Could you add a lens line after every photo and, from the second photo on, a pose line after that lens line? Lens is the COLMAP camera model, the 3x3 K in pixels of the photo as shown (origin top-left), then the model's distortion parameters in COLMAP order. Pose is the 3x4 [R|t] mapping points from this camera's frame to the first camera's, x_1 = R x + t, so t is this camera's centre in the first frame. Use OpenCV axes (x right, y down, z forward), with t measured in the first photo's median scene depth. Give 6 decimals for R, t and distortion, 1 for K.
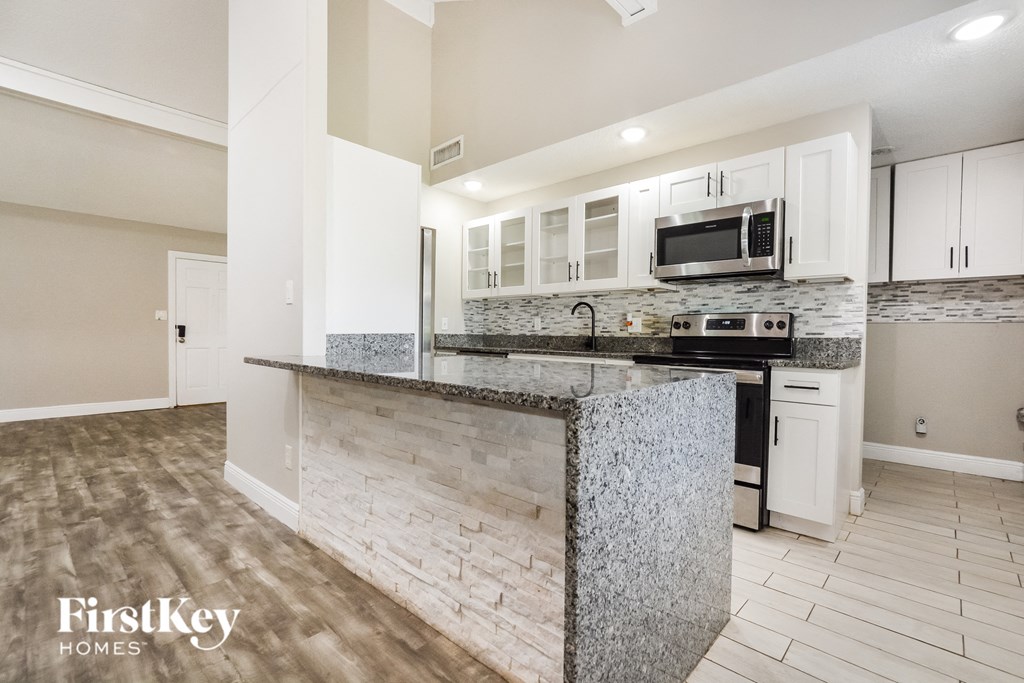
lens RADIAL K [[451.5, 0, 505.6], [0, 451.5, 344.1], [0, 0, 1]] dist [-0.008795, 0.000660]
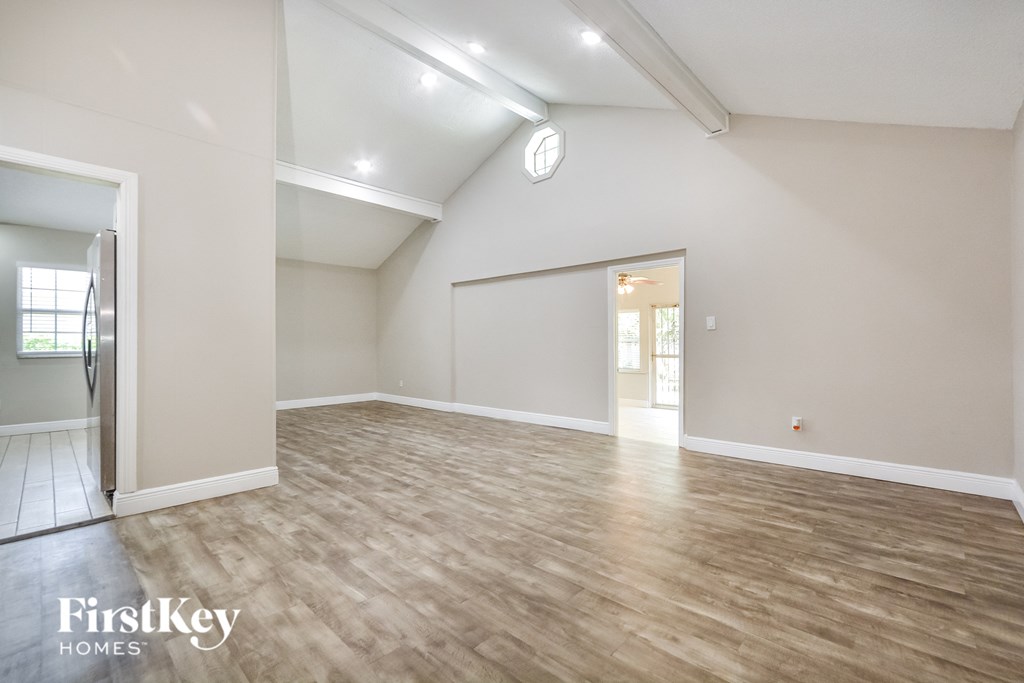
lens RADIAL K [[451.5, 0, 511.2], [0, 451.5, 343.9], [0, 0, 1]] dist [-0.008795, 0.000660]
pose [[-0.999957, -0.009178, 0.000904, -1.203602], [-0.009155, 0.999691, 0.023117, -0.062138], [-0.001116, 0.023108, -0.999732, 2.109534]]
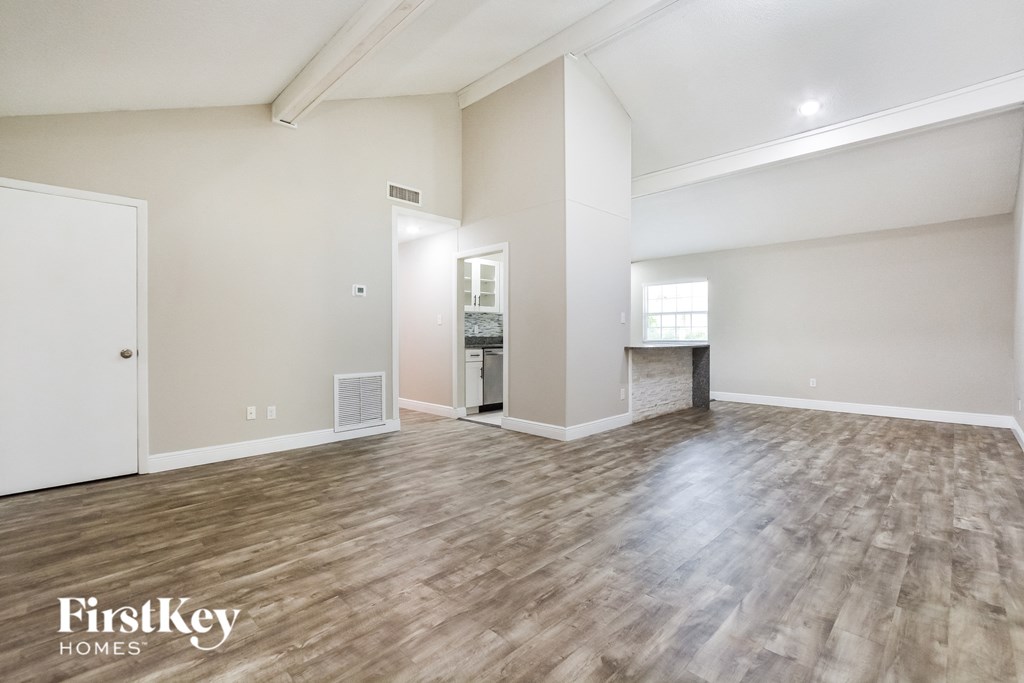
lens RADIAL K [[451.5, 0, 503.7], [0, 451.5, 337.8], [0, 0, 1]] dist [-0.008795, 0.000660]
pose [[0.038380, -0.015834, 0.999138, -2.095241], [0.023286, 0.999617, 0.014947, -0.052017], [-0.998992, 0.022692, 0.038734, 1.162729]]
